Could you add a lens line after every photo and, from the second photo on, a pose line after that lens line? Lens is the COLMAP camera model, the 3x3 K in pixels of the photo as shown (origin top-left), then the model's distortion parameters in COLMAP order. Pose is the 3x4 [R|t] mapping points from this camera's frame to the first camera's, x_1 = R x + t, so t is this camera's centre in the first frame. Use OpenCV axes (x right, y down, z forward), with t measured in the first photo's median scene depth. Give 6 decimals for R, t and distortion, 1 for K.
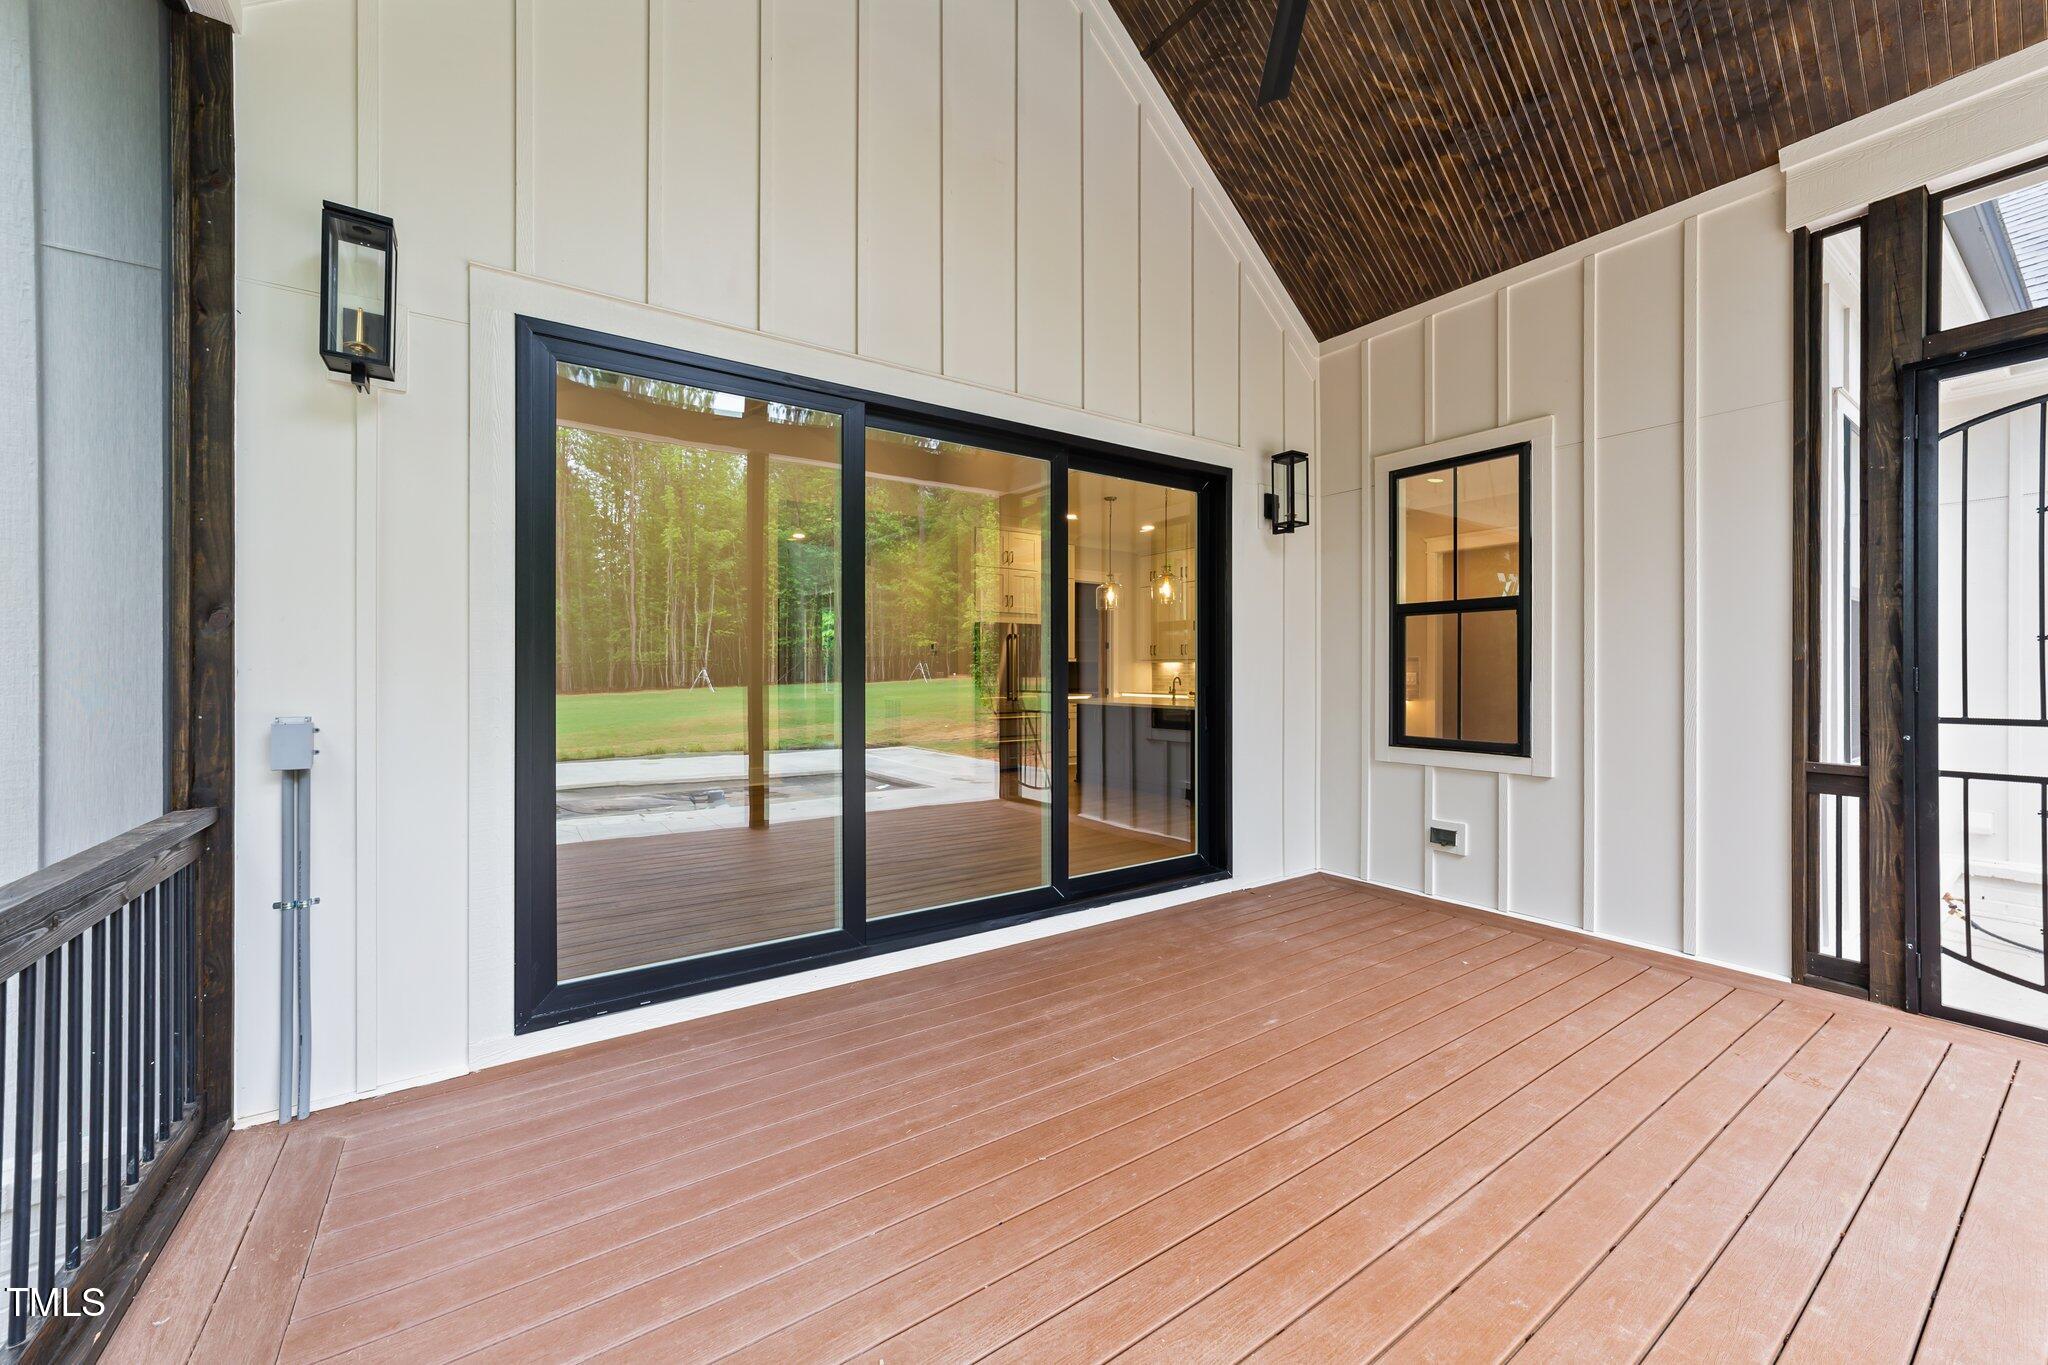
lens RADIAL K [[782.3, 0, 1030.6], [0, 782.3, 677.6], [0, 0, 1]] dist [-0.015903, 0.007997]
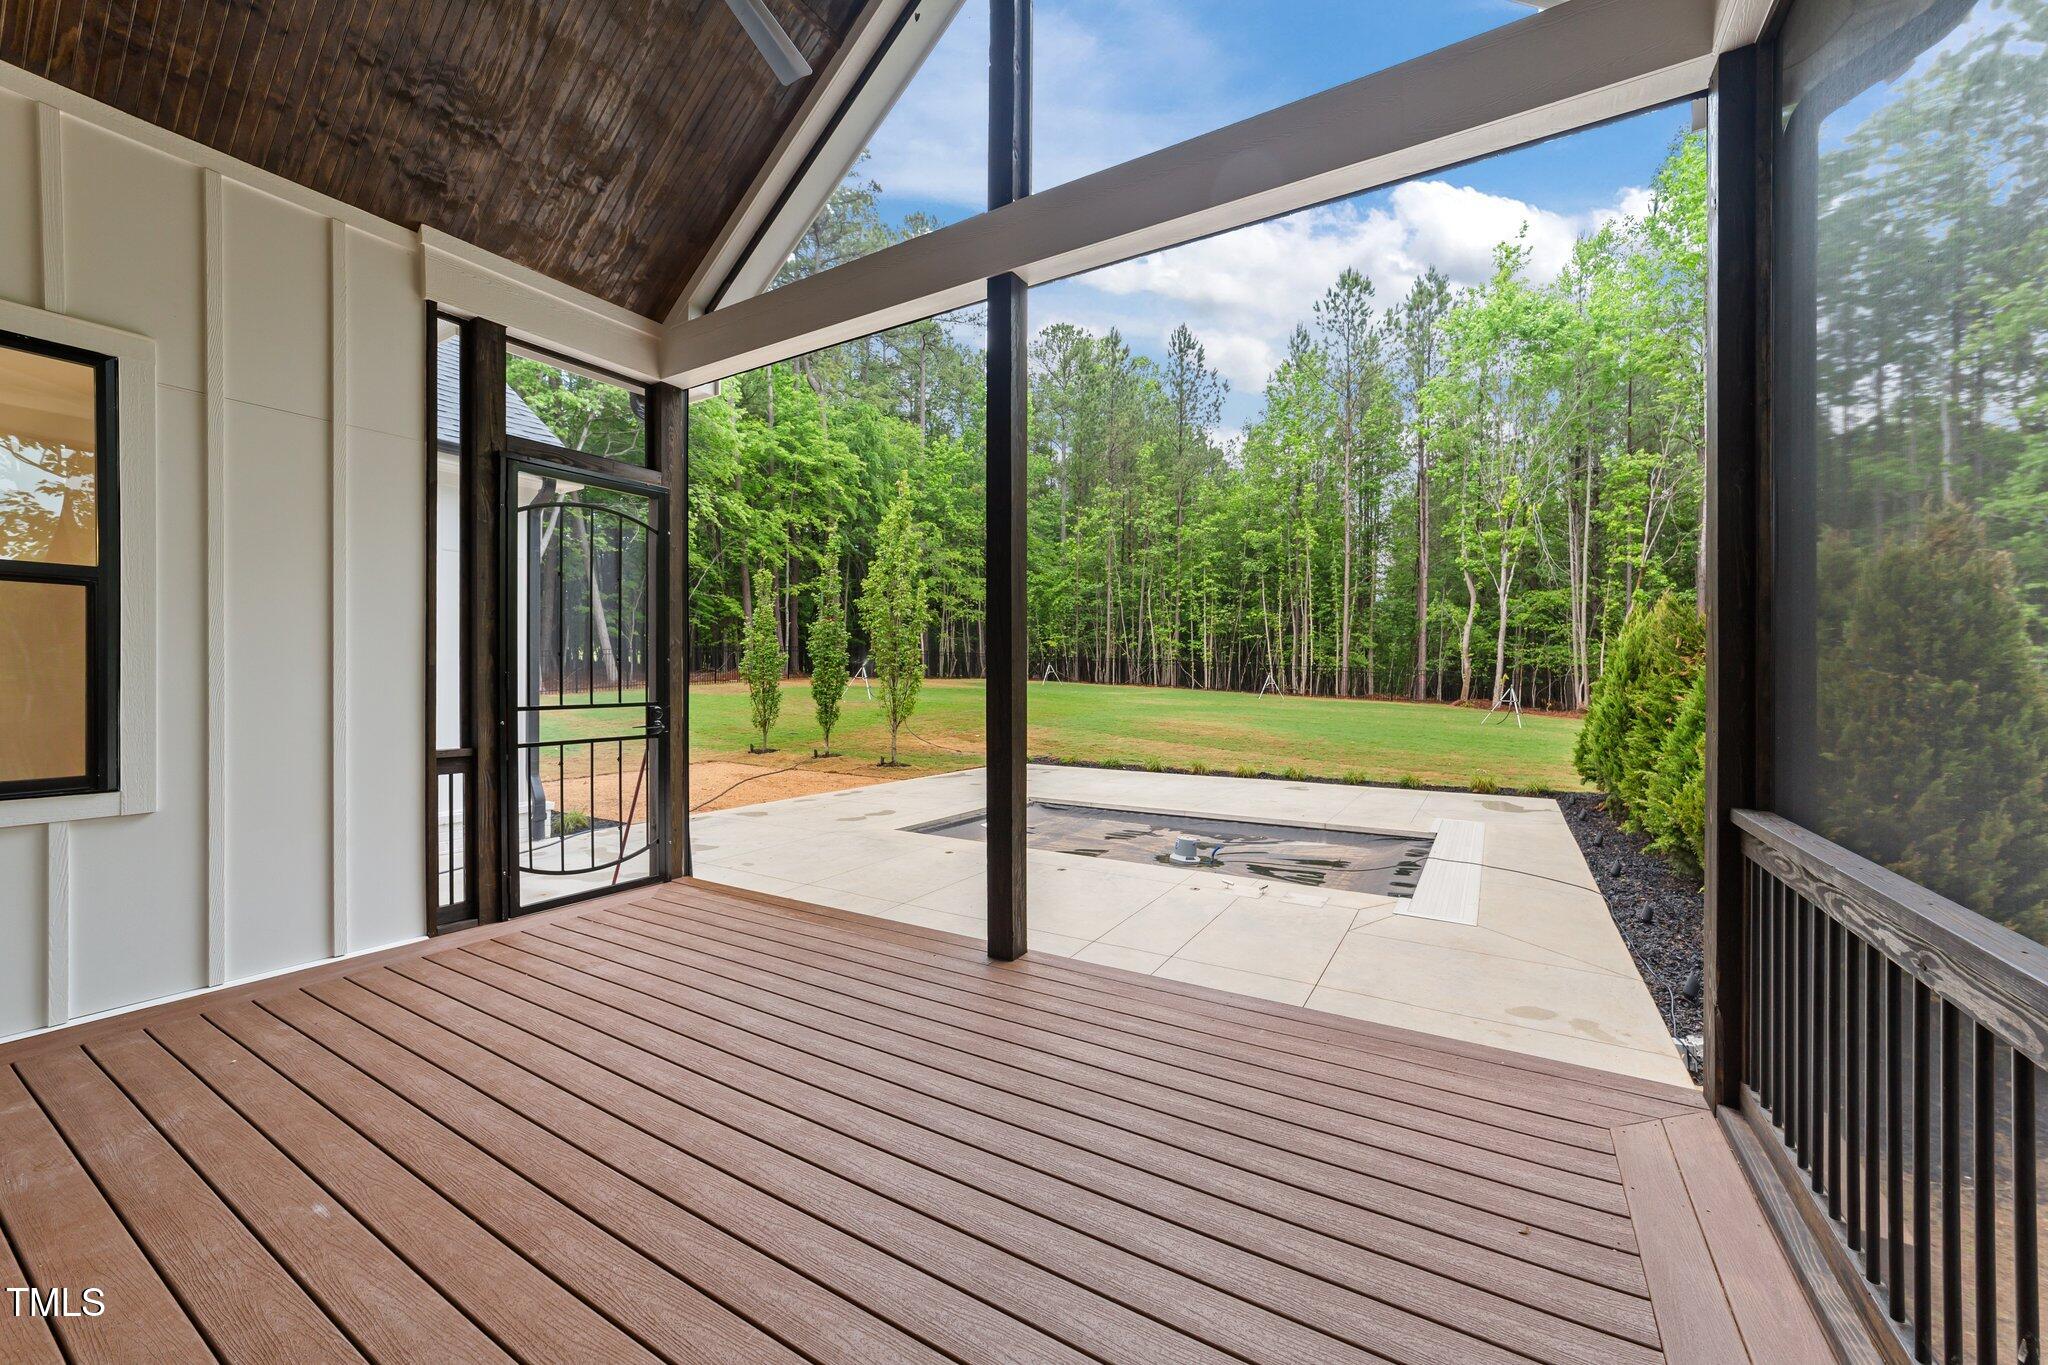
lens RADIAL K [[782.3, 0, 1030.6], [0, 782.3, 677.6], [0, 0, 1]] dist [-0.015903, 0.007997]
pose [[-0.401259, 0.000128, 0.915965, -0.472933], [0.009820, 0.999943, 0.004162, 0.001840], [-0.915912, 0.010665, -0.401238, 0.652313]]
